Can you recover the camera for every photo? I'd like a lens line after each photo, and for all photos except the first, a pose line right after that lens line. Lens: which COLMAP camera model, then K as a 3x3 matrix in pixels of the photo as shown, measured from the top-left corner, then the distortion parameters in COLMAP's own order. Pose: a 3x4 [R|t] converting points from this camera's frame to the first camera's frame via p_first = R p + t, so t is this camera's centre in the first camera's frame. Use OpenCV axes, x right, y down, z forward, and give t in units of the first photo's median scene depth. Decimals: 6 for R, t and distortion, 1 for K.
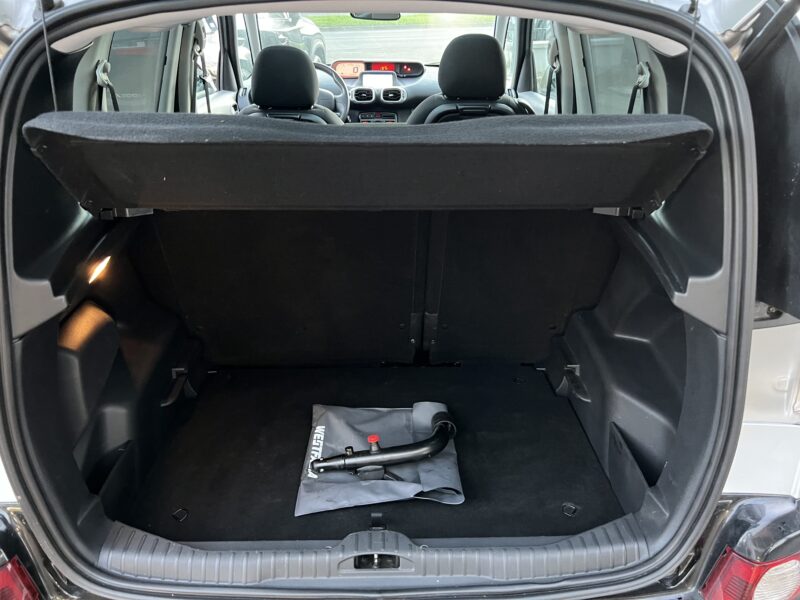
lens RADIAL K [[593.4, 0, 400.0], [0, 593.4, 300.0], [0, 0, 1]] dist [0.005157, 0.002111]
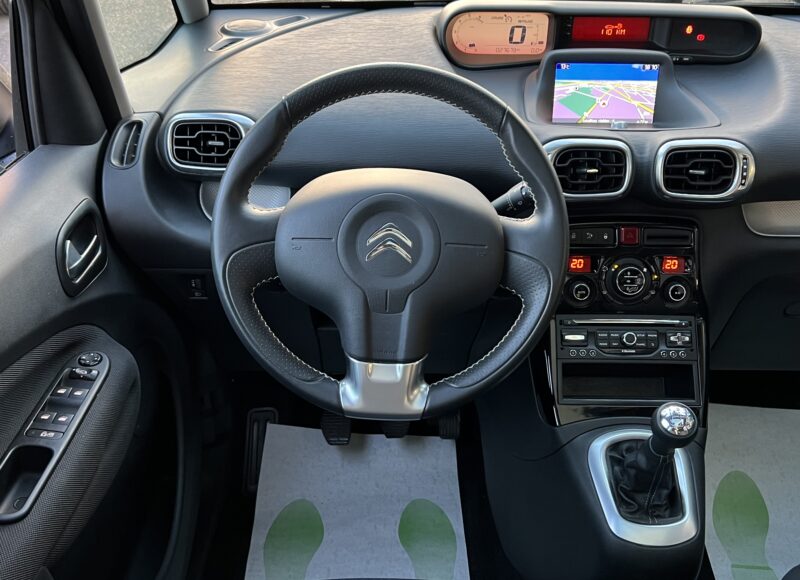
lens RADIAL K [[811.9, 0, 403.0], [0, 811.9, 270.8], [0, 0, 1]] dist [0.081745, -0.021641]
pose [[0.999889, 0.014868, -0.001387, -0.140991], [-0.014766, 0.998304, 0.056314, -0.318476], [0.002222, -0.056287, 0.998412, 0.638549]]
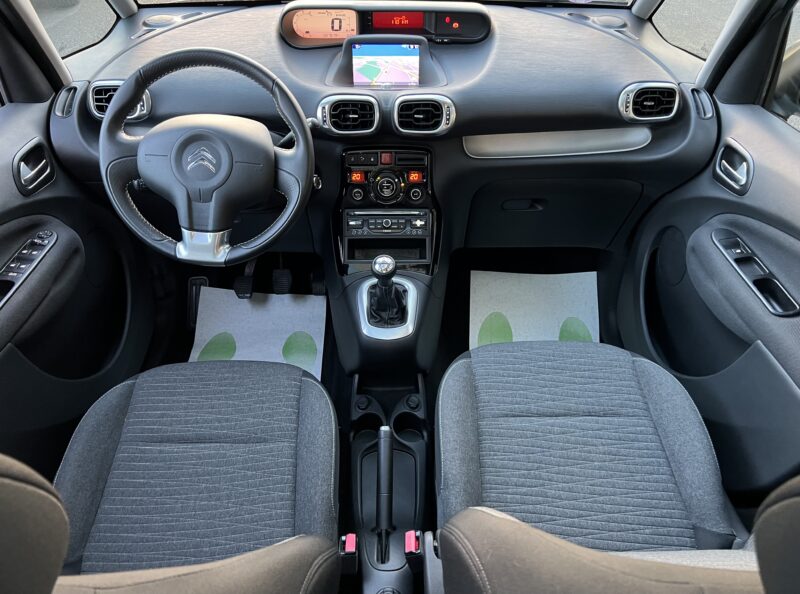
lens RADIAL K [[607.6, 0, 400.0], [0, 607.6, 297.0], [0, 0, 1]] dist [0.053525, -0.003000]
pose [[0.999783, 0.004123, -0.020440, -0.018425], [0.000153, 0.978782, 0.204904, -0.307093], [0.020851, -0.204863, 0.978569, 0.553348]]
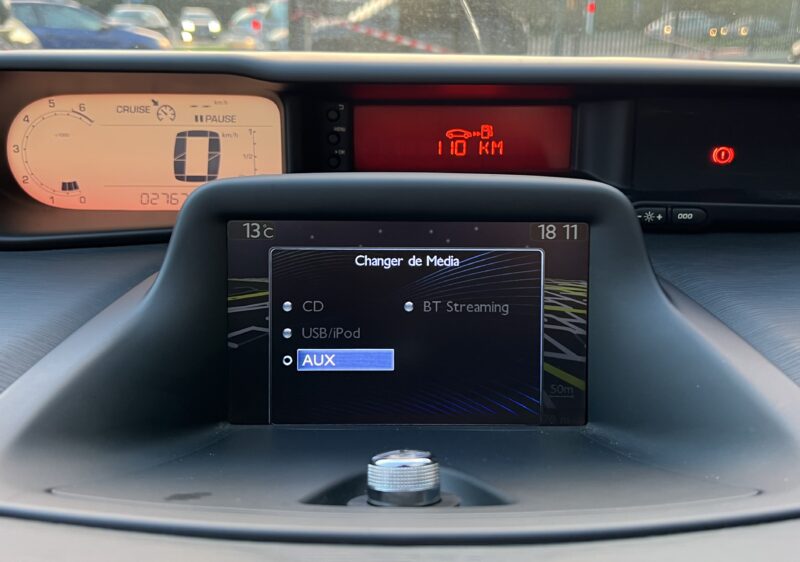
lens RADIAL K [[776.7, 0, 434.9], [0, 776.7, 281.4], [0, 0, 1]] dist [0.007289, 0.002517]
pose [[0.999969, 0.001297, -0.007805, -0.035183], [-0.002695, 0.983306, -0.181937, -0.372208], [0.007438, 0.181952, 0.983279, 0.949124]]
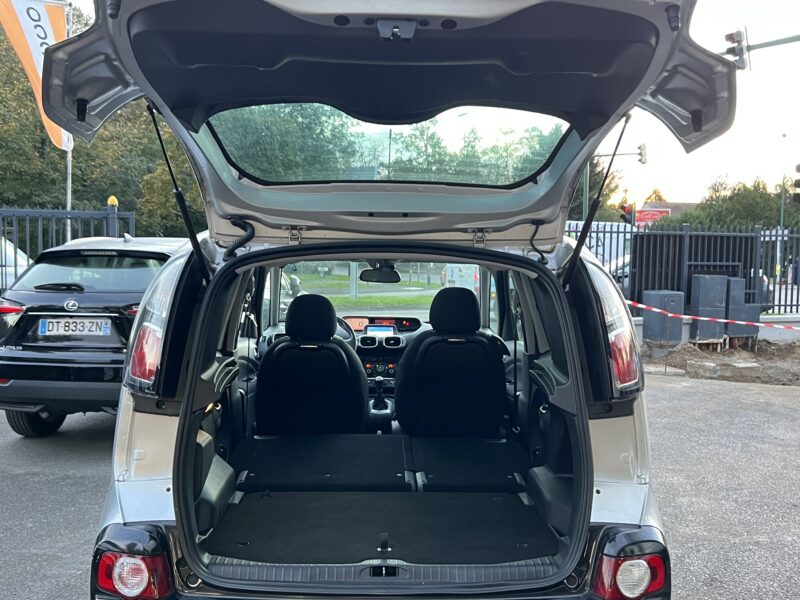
lens RADIAL K [[806.2, 0, 400.0], [0, 806.2, 300.0], [0, 0, 1]] dist [0.003835, 0.000437]
pose [[0.999992, 0.003857, 0.000353, -0.000644], [-0.003324, 0.901402, -0.432970, 0.256819], [-0.001989, 0.432965, 0.901408, -0.439358]]
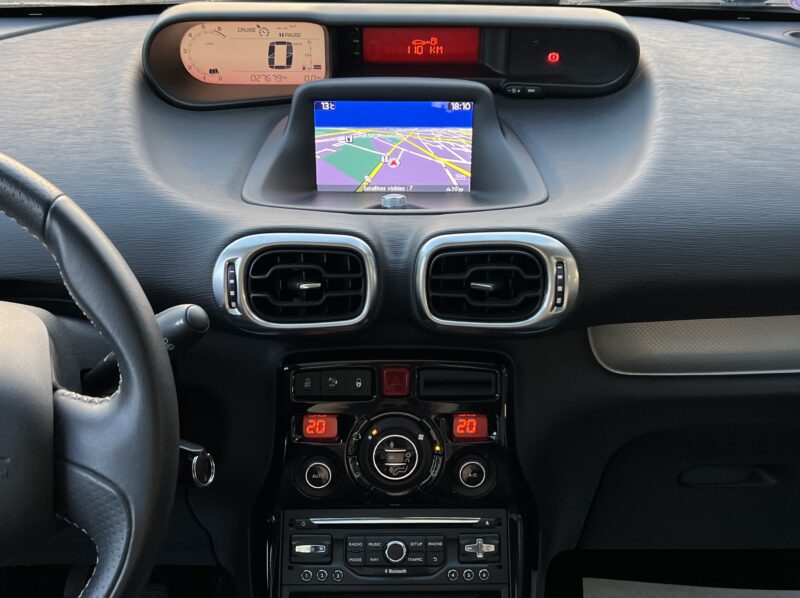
lens RADIAL K [[920.9, 0, 400.0], [0, 920.9, 299.0], [0, 0, 1]] dist [0.187340, -0.418160]
pose [[0.999727, 0.003405, -0.023130, -0.030615], [-0.002237, 0.998728, 0.050364, -0.351938], [0.023273, -0.050298, 0.998463, 0.752341]]
